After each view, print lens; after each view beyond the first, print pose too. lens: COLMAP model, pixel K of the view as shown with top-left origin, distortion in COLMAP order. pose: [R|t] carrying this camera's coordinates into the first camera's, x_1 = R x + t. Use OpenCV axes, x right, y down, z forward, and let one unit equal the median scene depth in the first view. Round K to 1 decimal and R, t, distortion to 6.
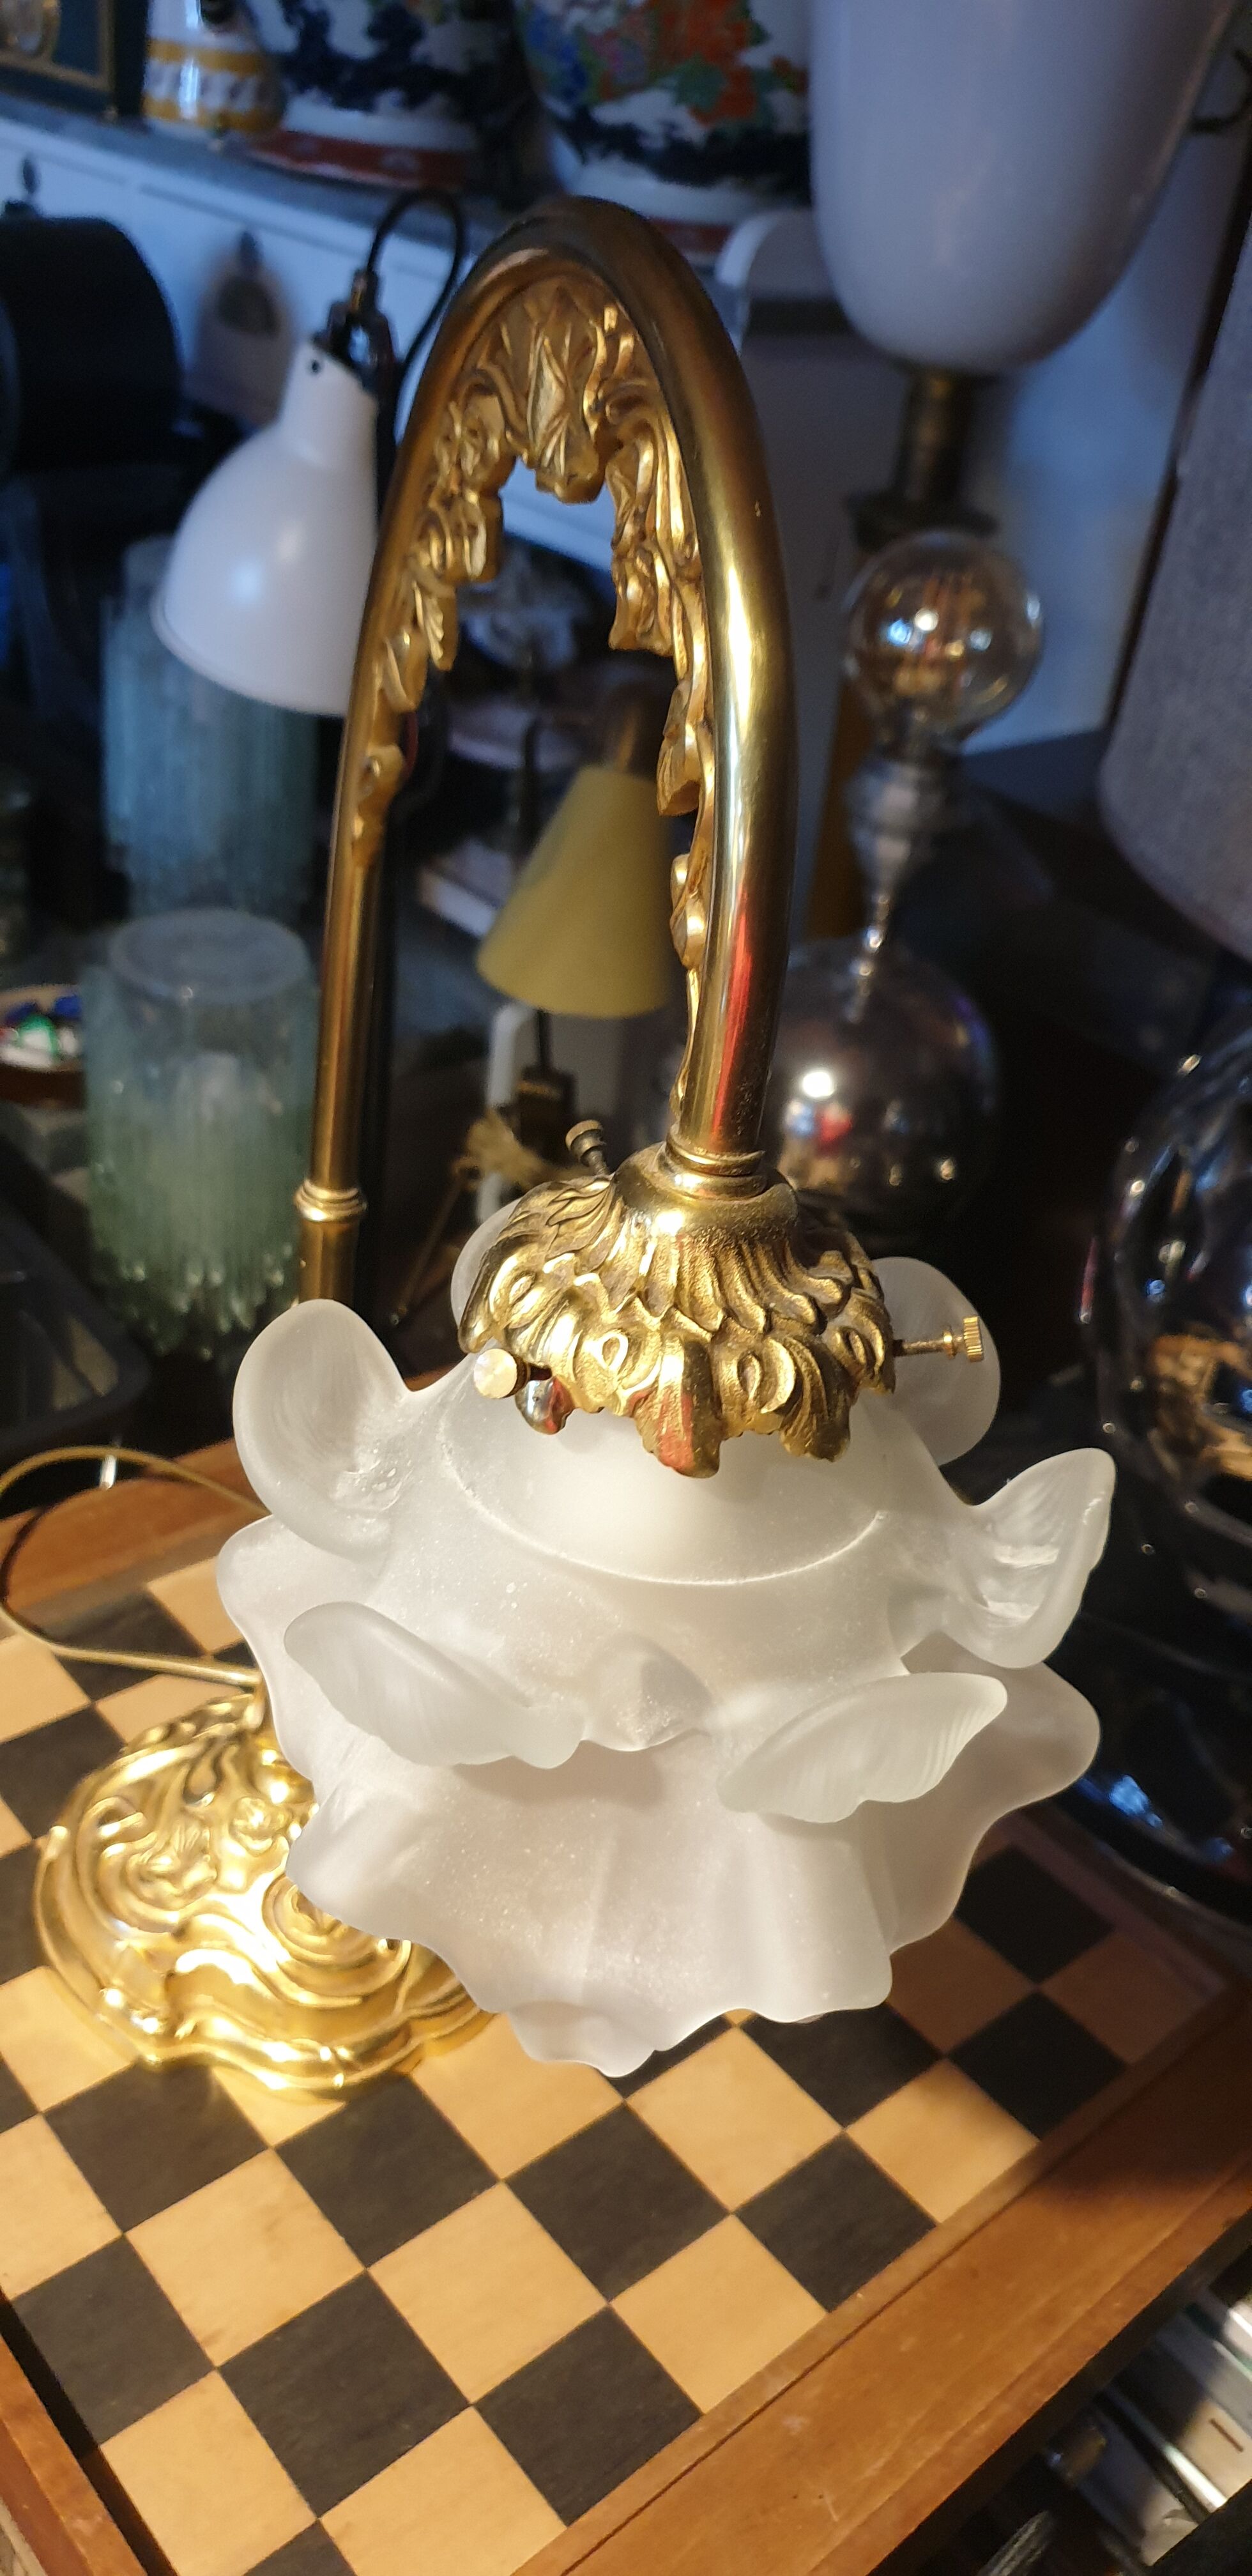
lens RADIAL K [[2186.2, 0, 617.3], [0, 2186.2, 1223.2], [0, 0, 1]] dist [-0.079834, 0.163278]
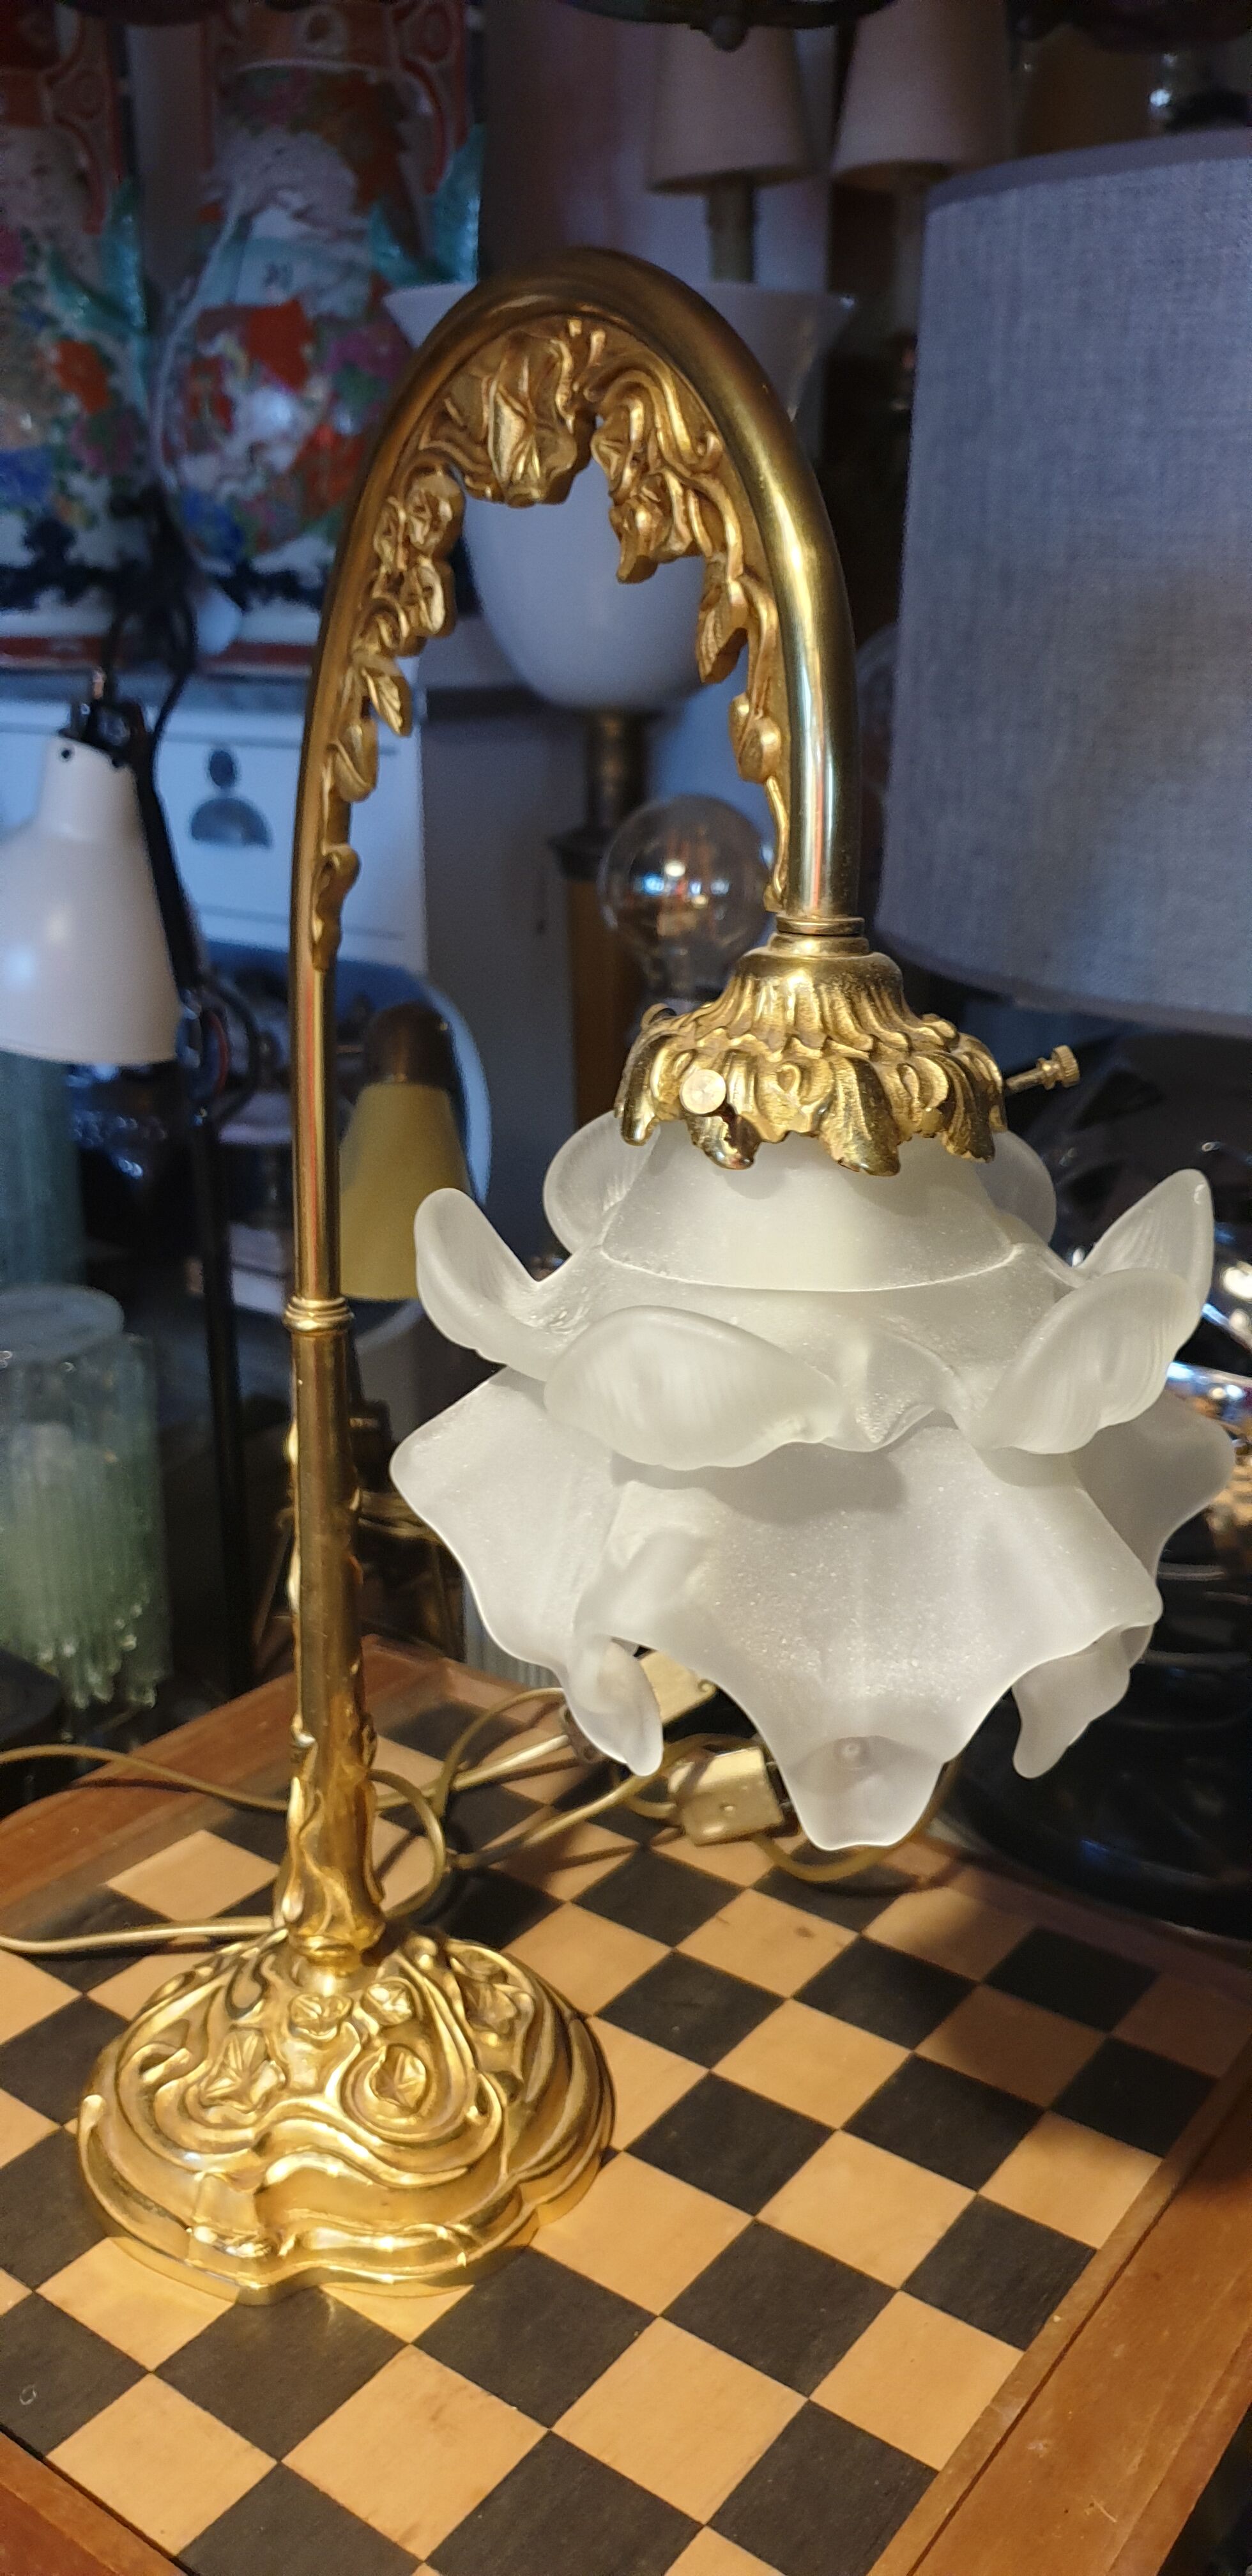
lens RADIAL K [[2186.2, 0, 617.3], [0, 2186.2, 1223.2], [0, 0, 1]] dist [-0.079834, 0.163278]
pose [[0.969548, -0.160304, 0.185146, -0.164291], [0.201602, 0.951655, -0.231755, 0.199263], [-0.139044, 0.262023, 0.954992, -0.018799]]
